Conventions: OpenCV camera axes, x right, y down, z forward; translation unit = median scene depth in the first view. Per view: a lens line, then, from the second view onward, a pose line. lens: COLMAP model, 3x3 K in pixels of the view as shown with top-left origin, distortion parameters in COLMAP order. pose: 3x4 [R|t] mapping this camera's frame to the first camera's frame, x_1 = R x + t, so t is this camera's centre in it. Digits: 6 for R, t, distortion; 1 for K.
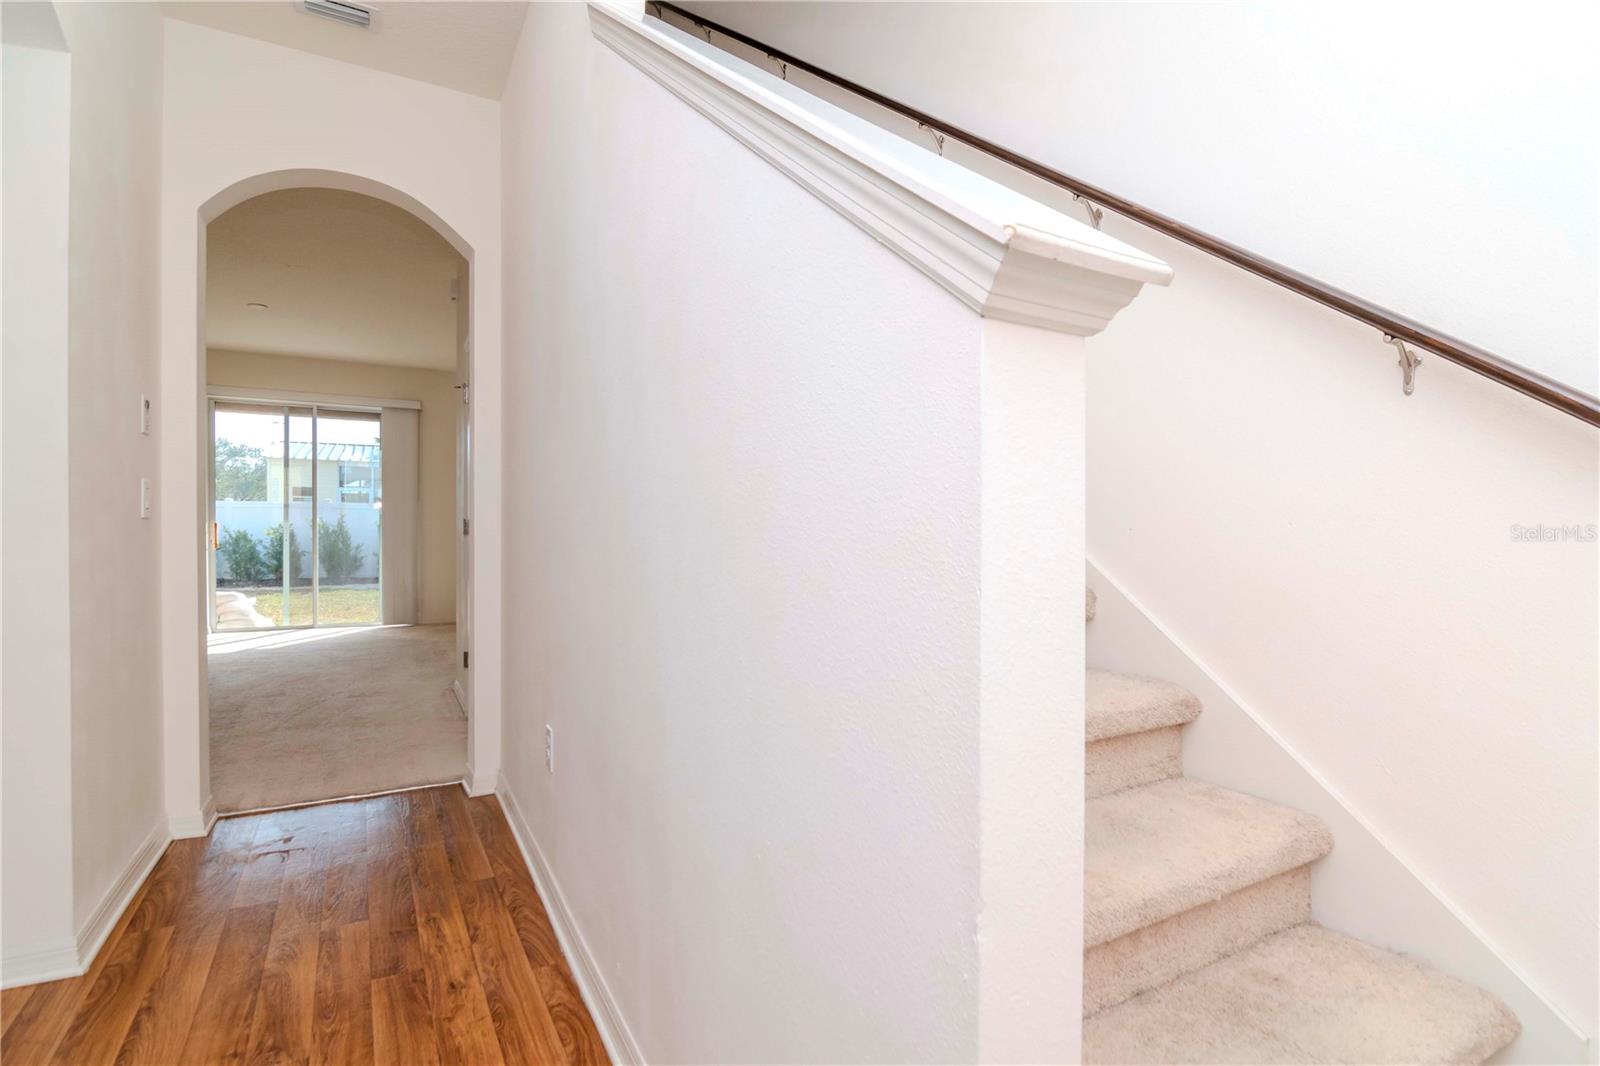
lens RADIAL K [[788.1, 0, 800.0], [0, 788.1, 533.0], [0, 0, 1]] dist [0.000238, -0.000283]
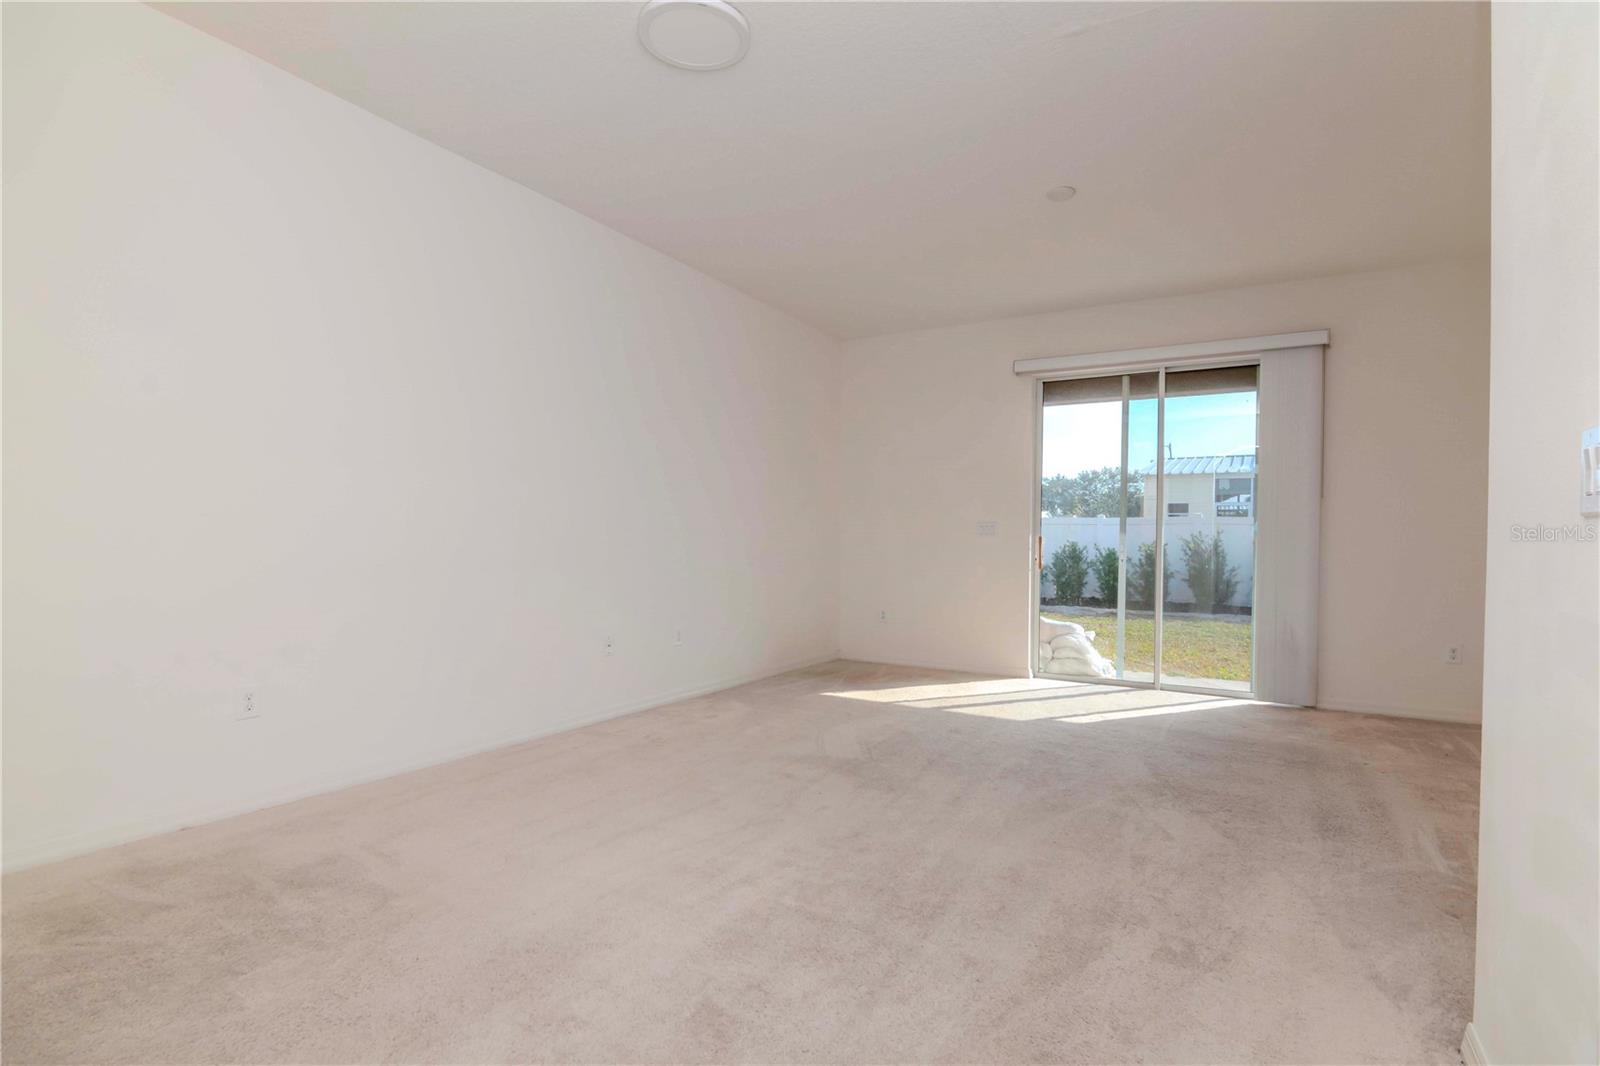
lens RADIAL K [[788.1, 0, 800.0], [0, 788.1, 533.0], [0, 0, 1]] dist [0.000238, -0.000283]
pose [[0.523228, 0.002335, -0.852189, -0.089880], [-0.024507, 0.999624, -0.012308, 0.000014], [0.851840, 0.027324, 0.523089, 0.174635]]
